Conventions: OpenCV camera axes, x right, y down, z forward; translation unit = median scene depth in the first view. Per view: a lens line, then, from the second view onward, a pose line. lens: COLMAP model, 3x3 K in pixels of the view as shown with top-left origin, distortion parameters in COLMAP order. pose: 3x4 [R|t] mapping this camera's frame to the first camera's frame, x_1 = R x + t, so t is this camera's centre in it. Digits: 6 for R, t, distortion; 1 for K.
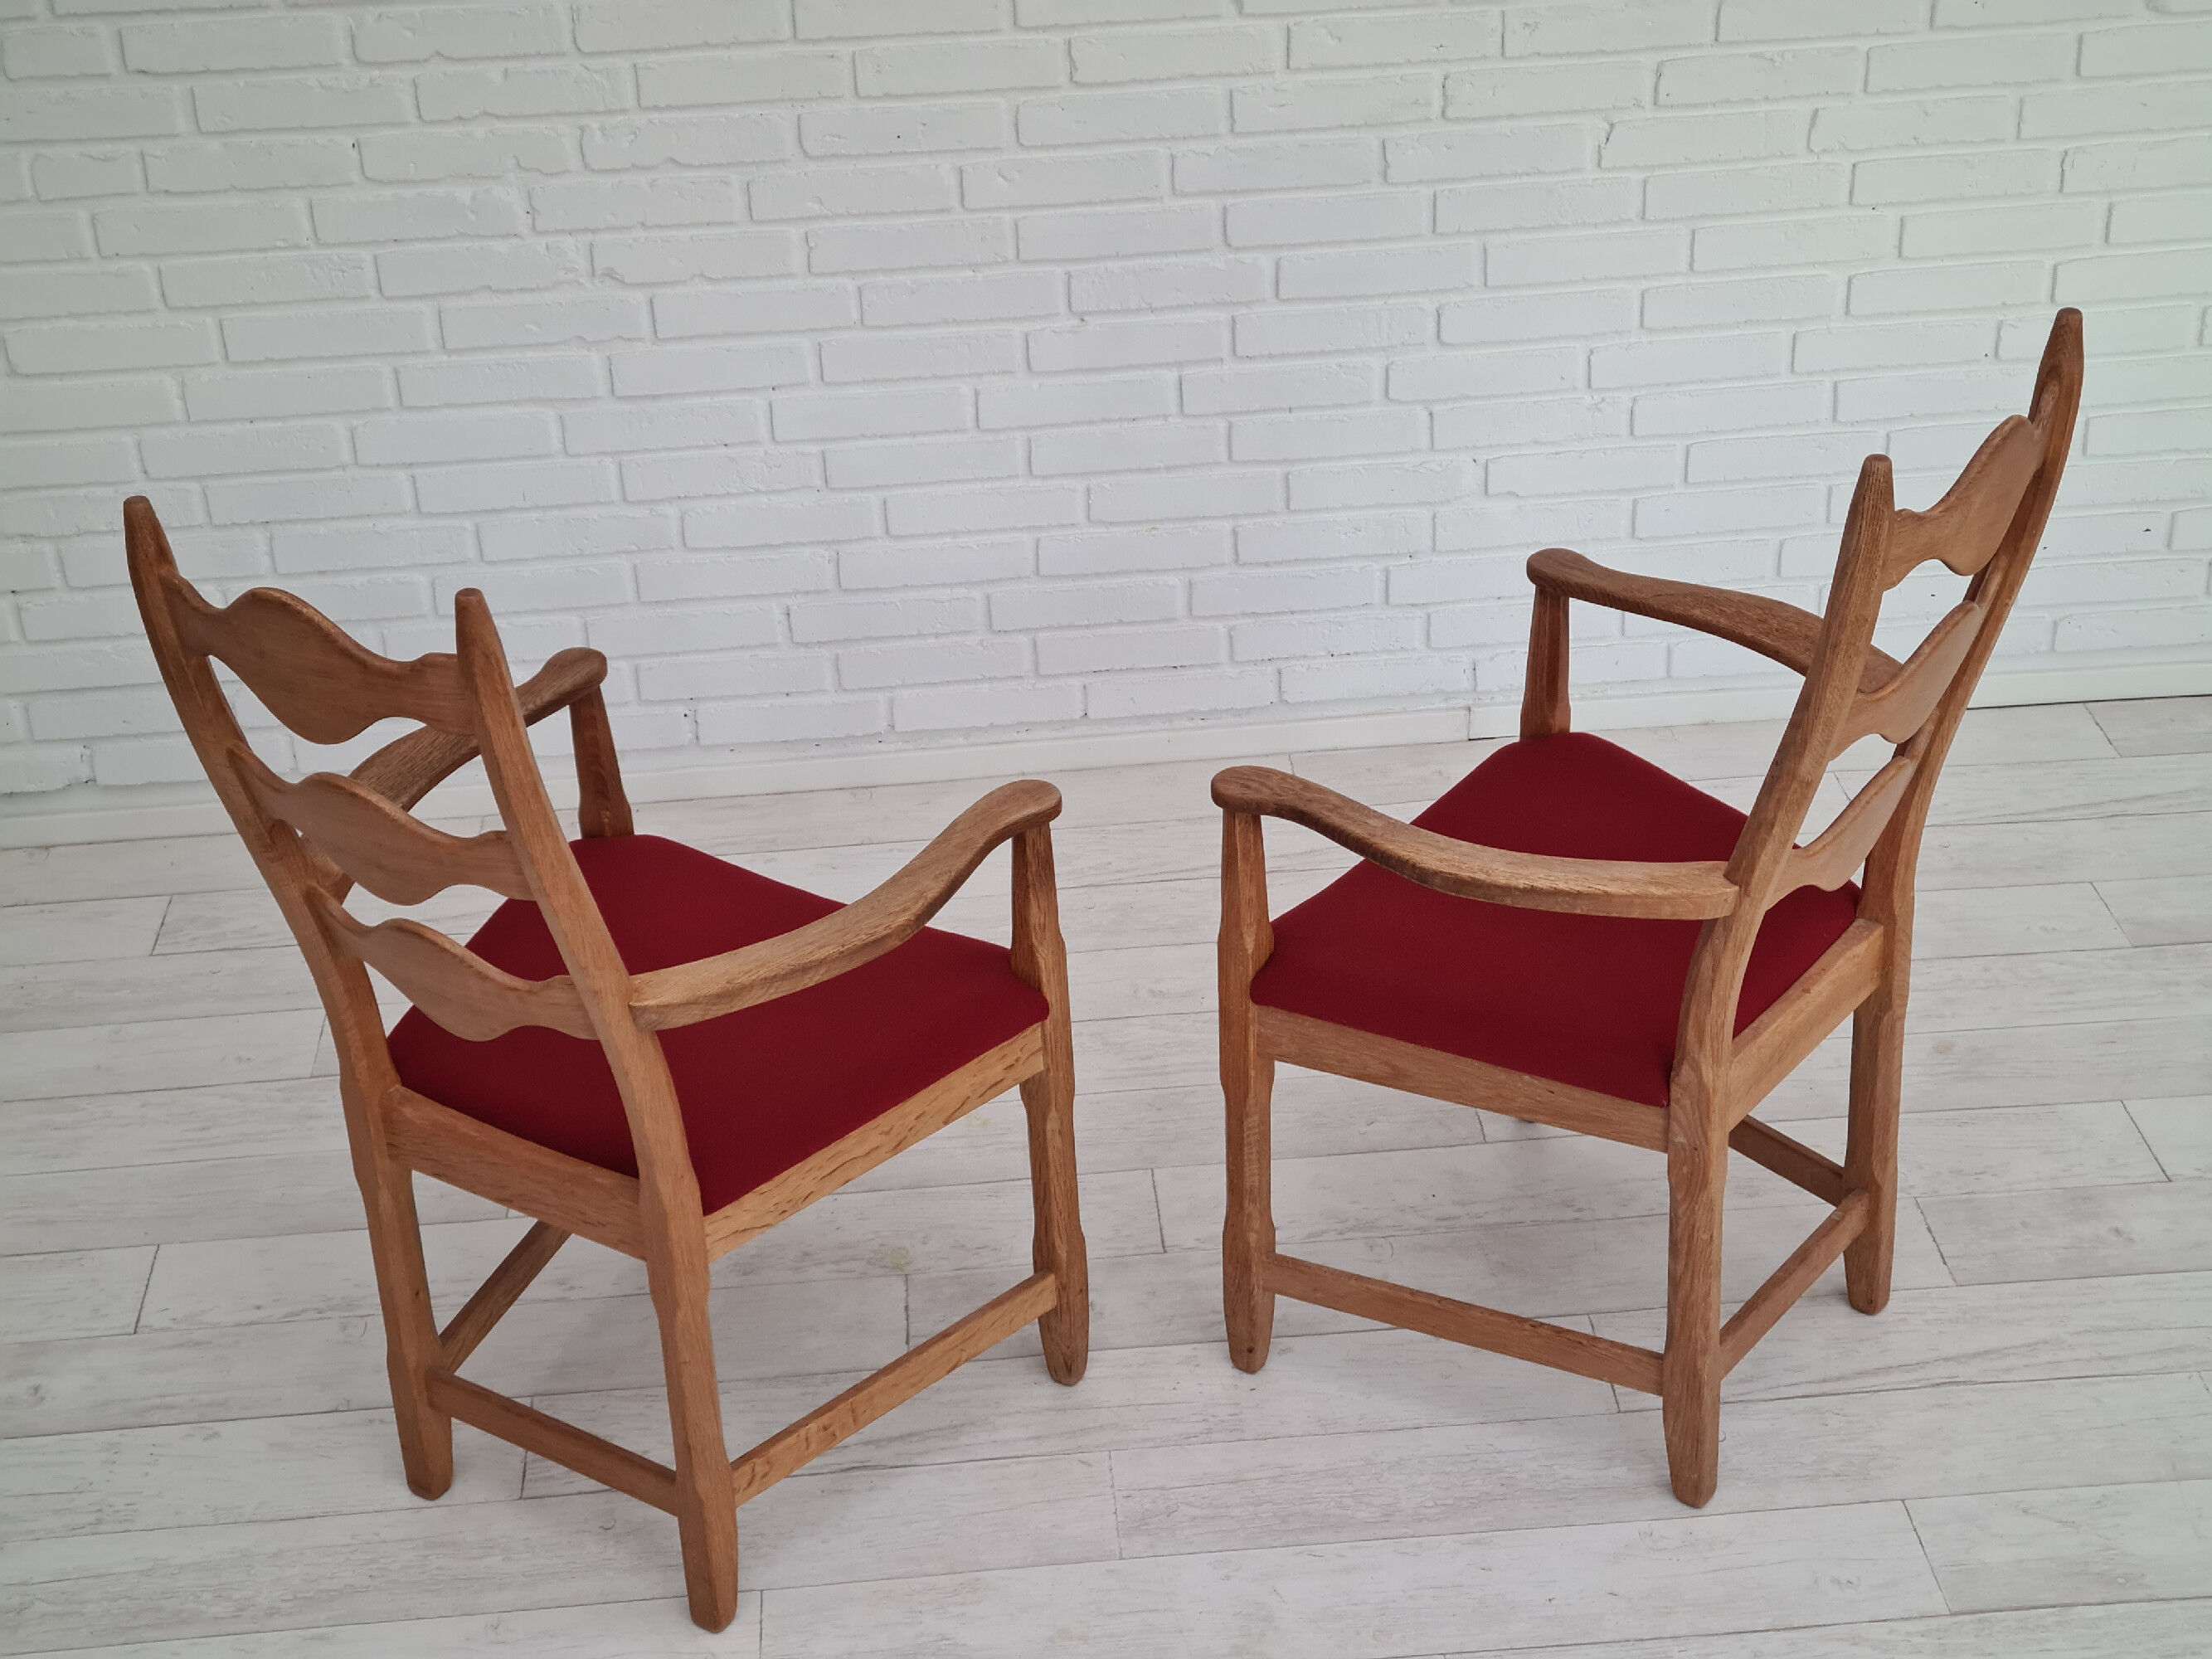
lens RADIAL K [[3360.7, 0, 1105.1], [0, 3360.7, 872.5], [0, 0, 1]] dist [0.068793, 0.000000]
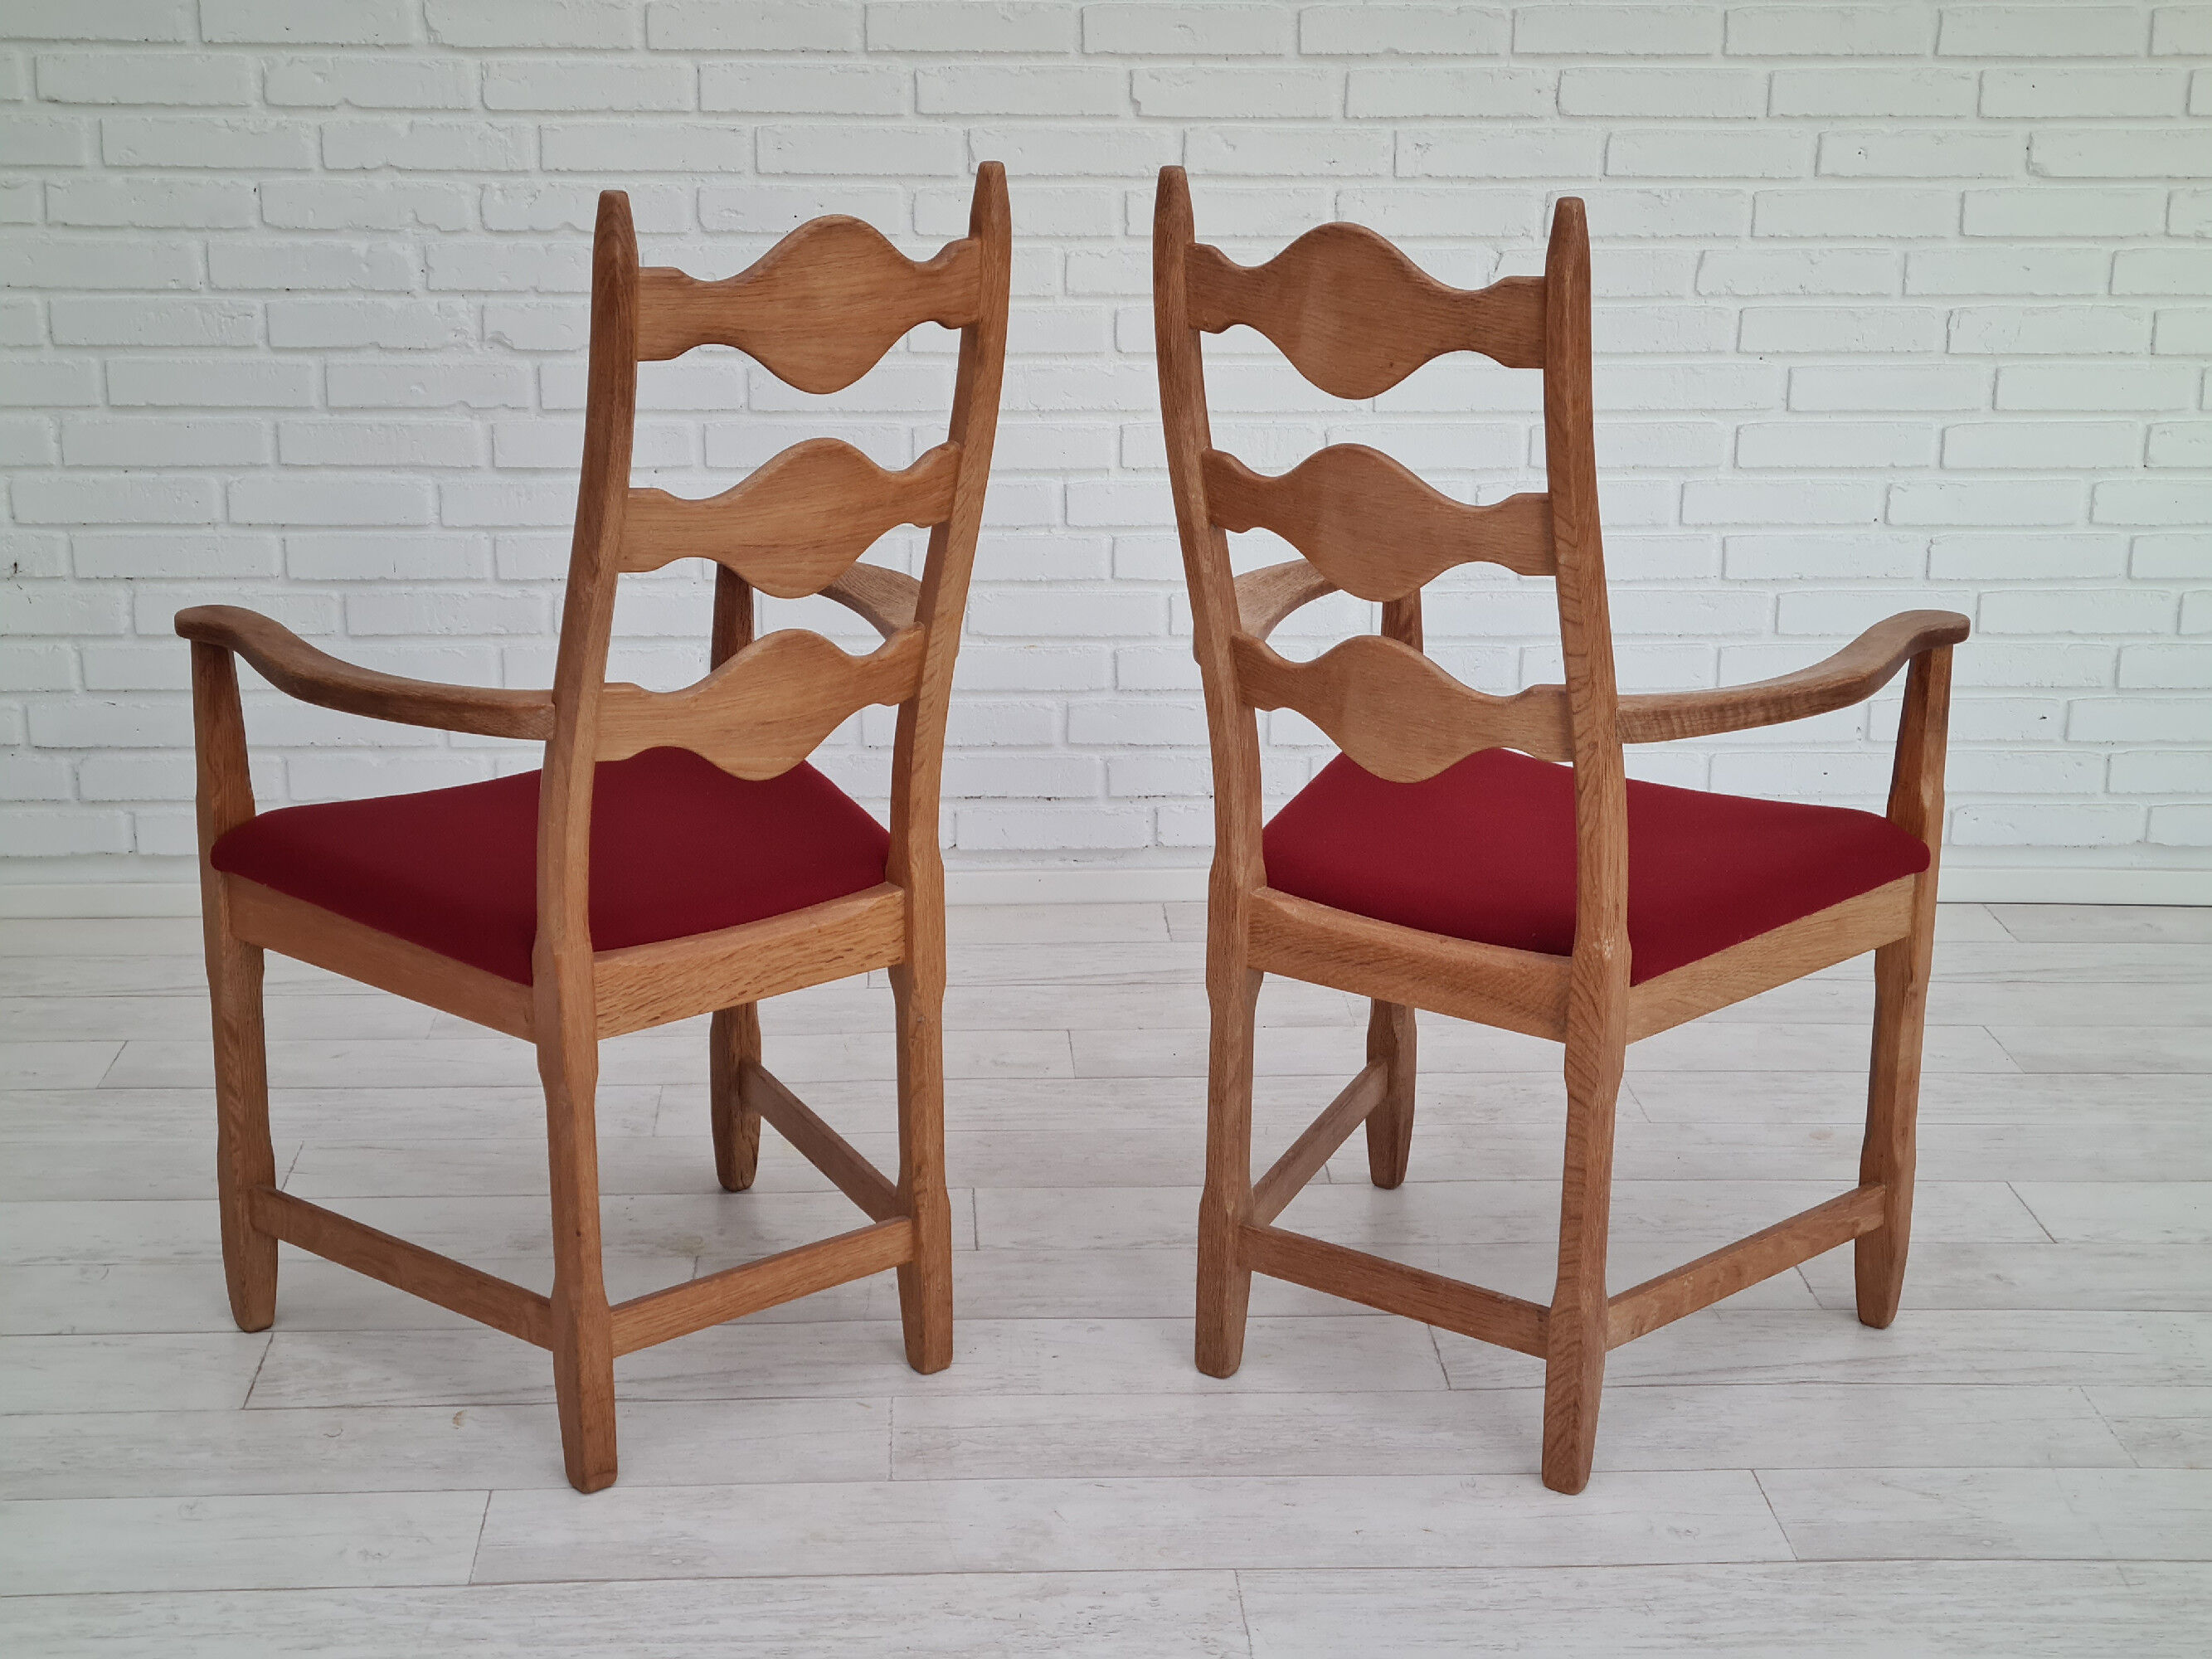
lens RADIAL K [[3360.7, 0, 1088.0], [0, 3360.7, 821.3], [0, 0, 1]] dist [0.068793, 0.000000]
pose [[0.998559, 0.053251, -0.006658, 0.042038], [-0.053339, 0.971152, -0.232421, 0.184915], [-0.005911, 0.232442, 0.972592, 0.057795]]
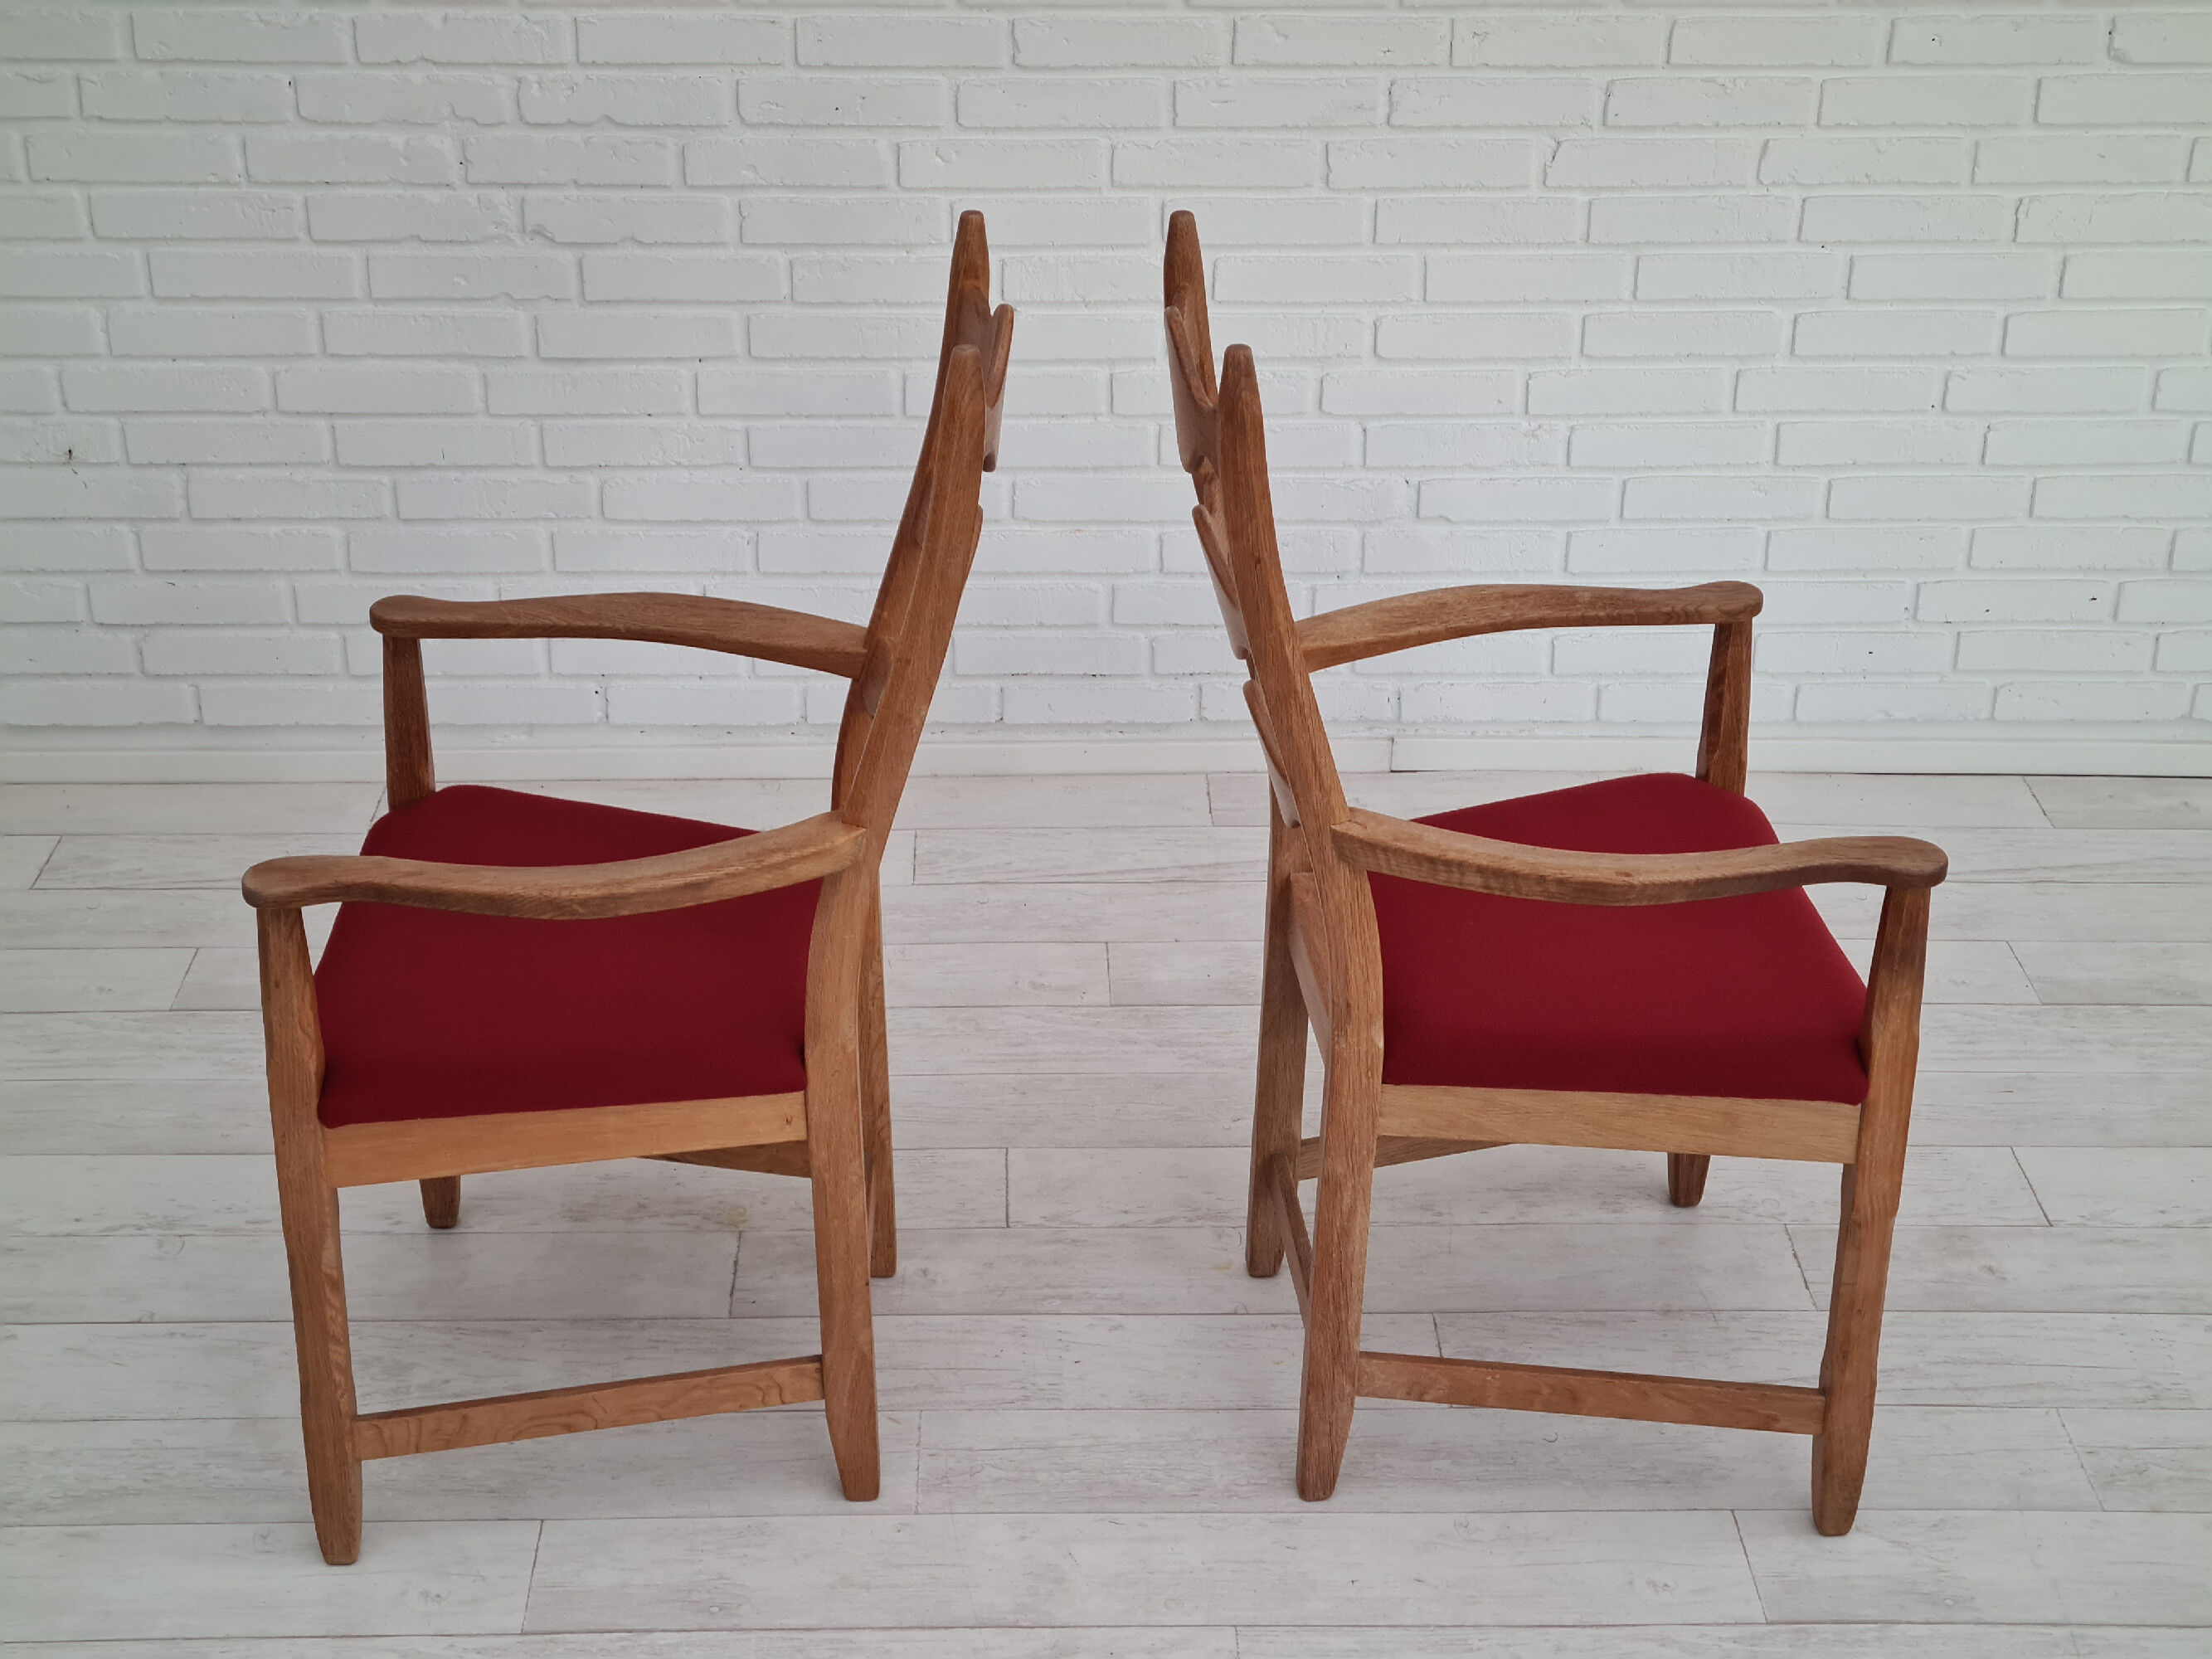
lens RADIAL K [[3360.7, 0, 1079.8], [0, 3360.7, 883.3], [0, 0, 1]] dist [0.068793, 0.000000]
pose [[0.997540, 0.064602, -0.027202, 0.051006], [-0.065910, 0.996558, -0.050282, 0.053367], [0.023860, 0.051951, 0.998365, 0.021321]]
